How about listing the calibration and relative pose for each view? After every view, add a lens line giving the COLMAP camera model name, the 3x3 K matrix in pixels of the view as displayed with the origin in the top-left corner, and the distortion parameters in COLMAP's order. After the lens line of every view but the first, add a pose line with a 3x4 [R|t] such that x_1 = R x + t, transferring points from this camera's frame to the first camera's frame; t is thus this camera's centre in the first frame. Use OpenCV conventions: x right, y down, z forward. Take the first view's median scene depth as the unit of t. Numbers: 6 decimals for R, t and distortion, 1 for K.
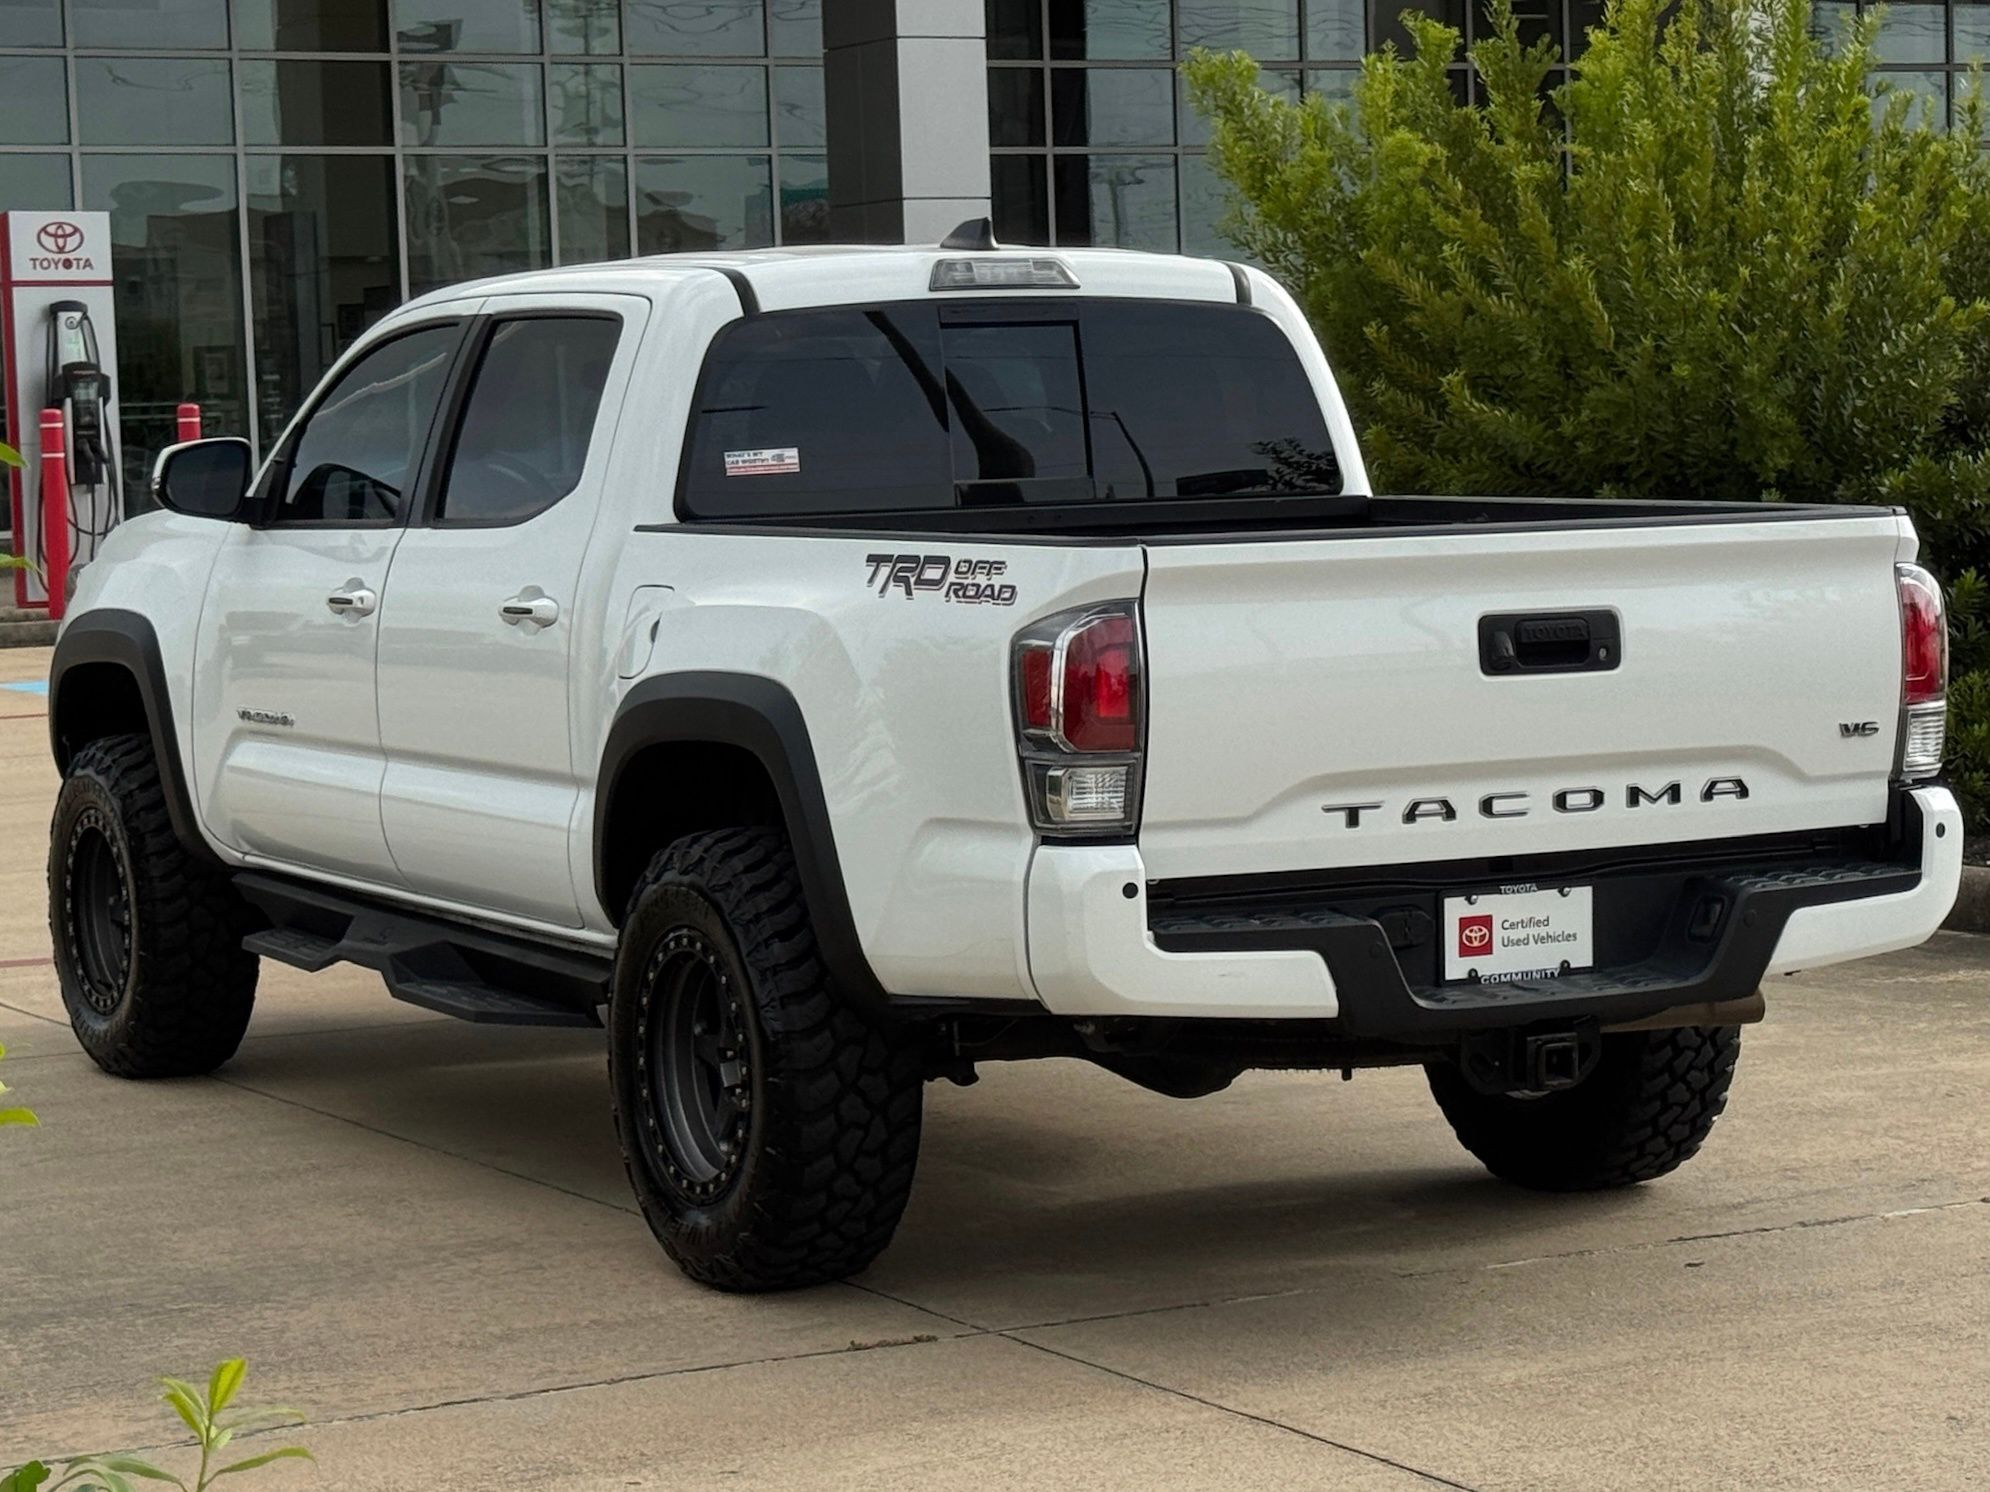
lens RADIAL K [[4451.4, 0, 995.0], [0, 4451.4, 746.0], [0, 0, 1]] dist [-0.101621, -0.107663]
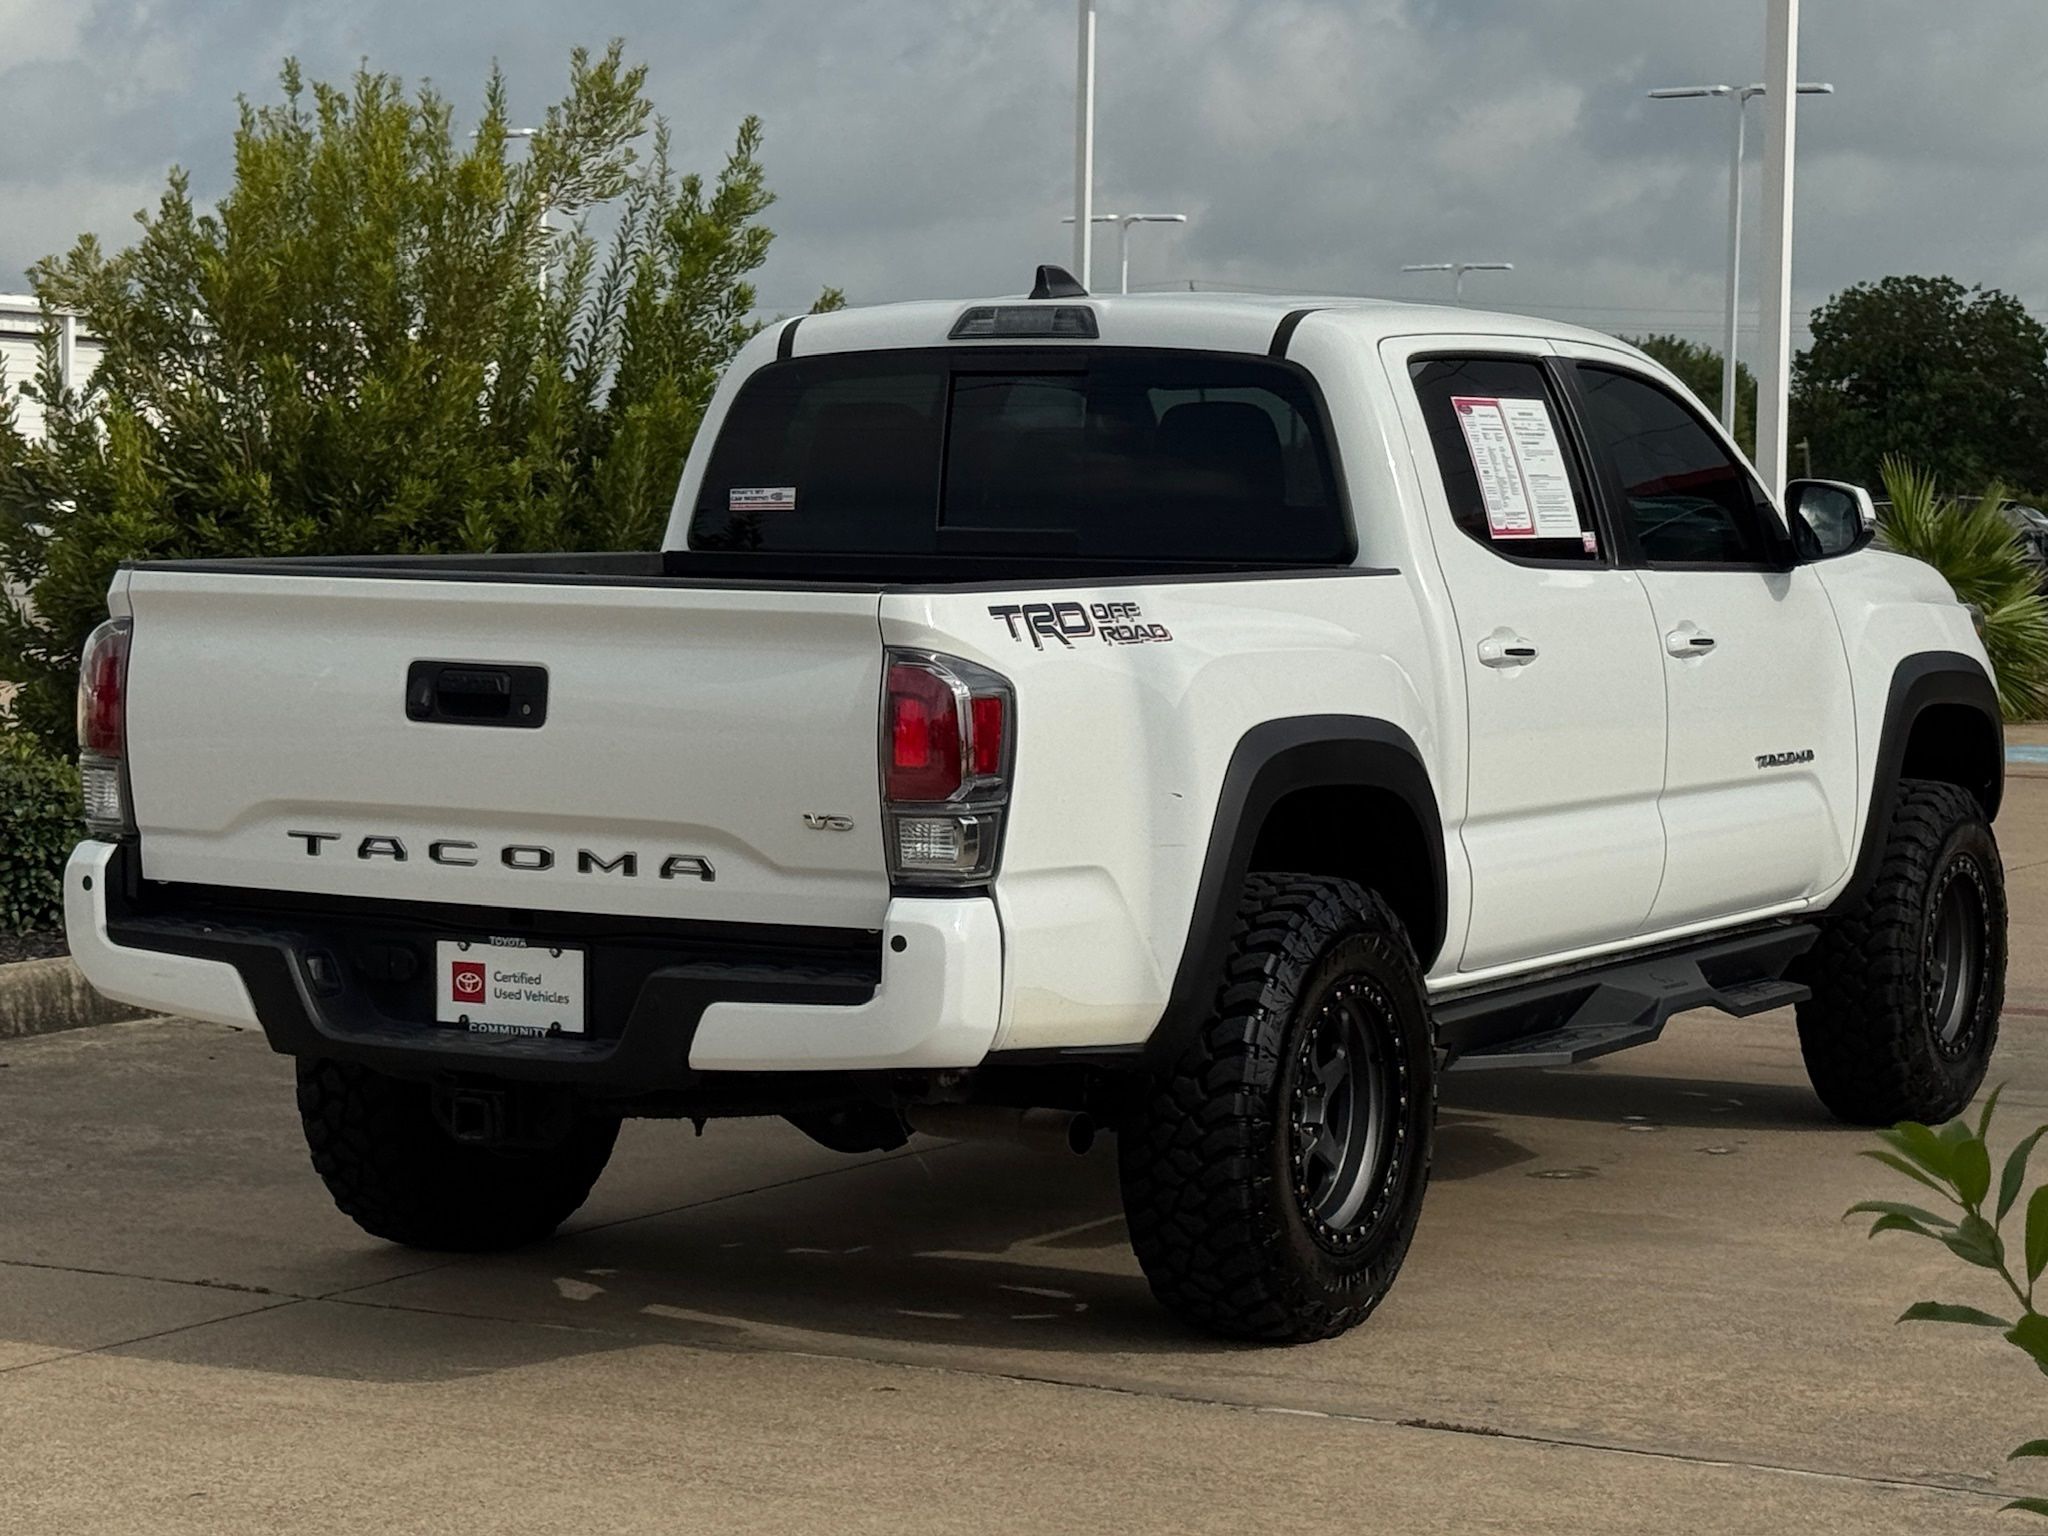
lens RADIAL K [[4420.9, 0, 1024.0], [0, 4420.9, 768.0], [0, 0, 1]] dist [0.419847, -0.122792]
pose [[0.571216, 0.087154, -0.816159, 0.990247], [-0.090460, 0.994974, 0.042937, -0.059513], [0.815800, 0.049304, 0.576229, 0.518267]]
